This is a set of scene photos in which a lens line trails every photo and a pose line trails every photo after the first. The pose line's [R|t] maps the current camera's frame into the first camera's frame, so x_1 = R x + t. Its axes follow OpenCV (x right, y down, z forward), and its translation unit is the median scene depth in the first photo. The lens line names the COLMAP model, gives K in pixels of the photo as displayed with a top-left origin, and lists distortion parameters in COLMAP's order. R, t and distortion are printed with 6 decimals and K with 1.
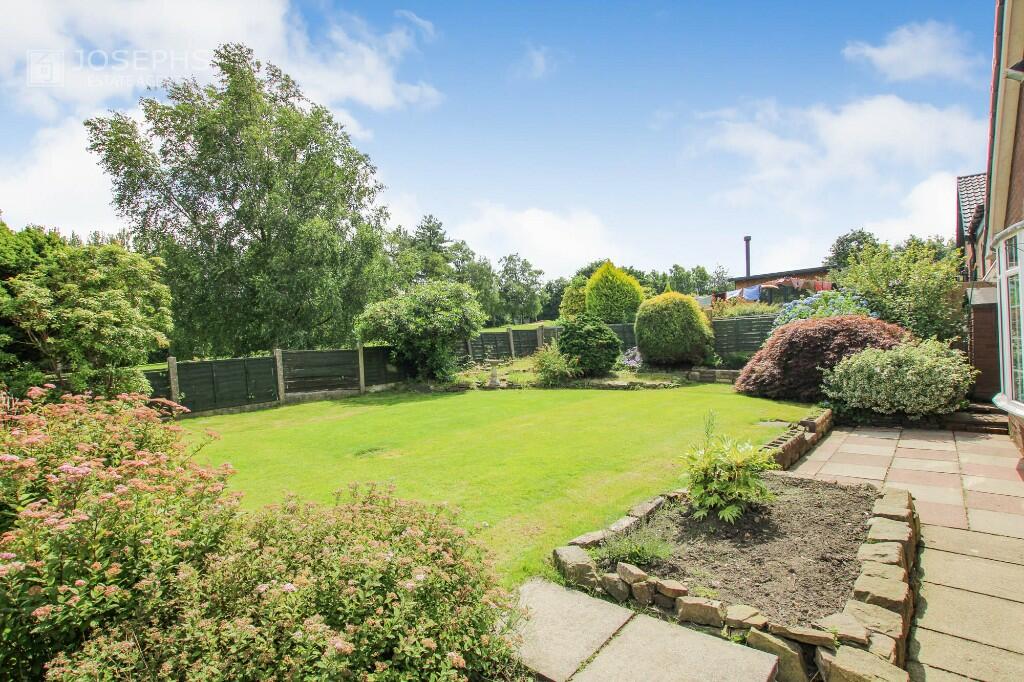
lens RADIAL K [[484.2, 0, 514.5], [0, 484.2, 340.8], [0, 0, 1]] dist [-0.018547, -0.000042]
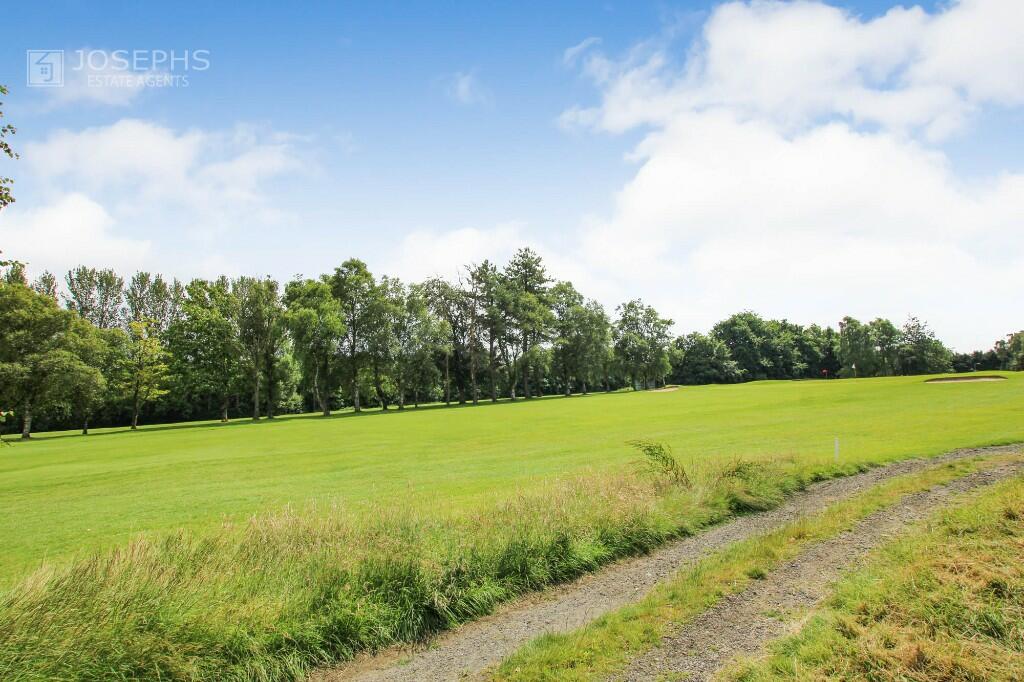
lens RADIAL K [[484.2, 0, 516.8], [0, 484.2, 343.2], [0, 0, 1]] dist [-0.018547, -0.000042]
pose [[0.970239, 0.007849, -0.242023, 0.003195], [-0.036211, 0.992939, -0.112961, -0.011852], [0.239428, 0.118363, 0.963672, 0.197773]]
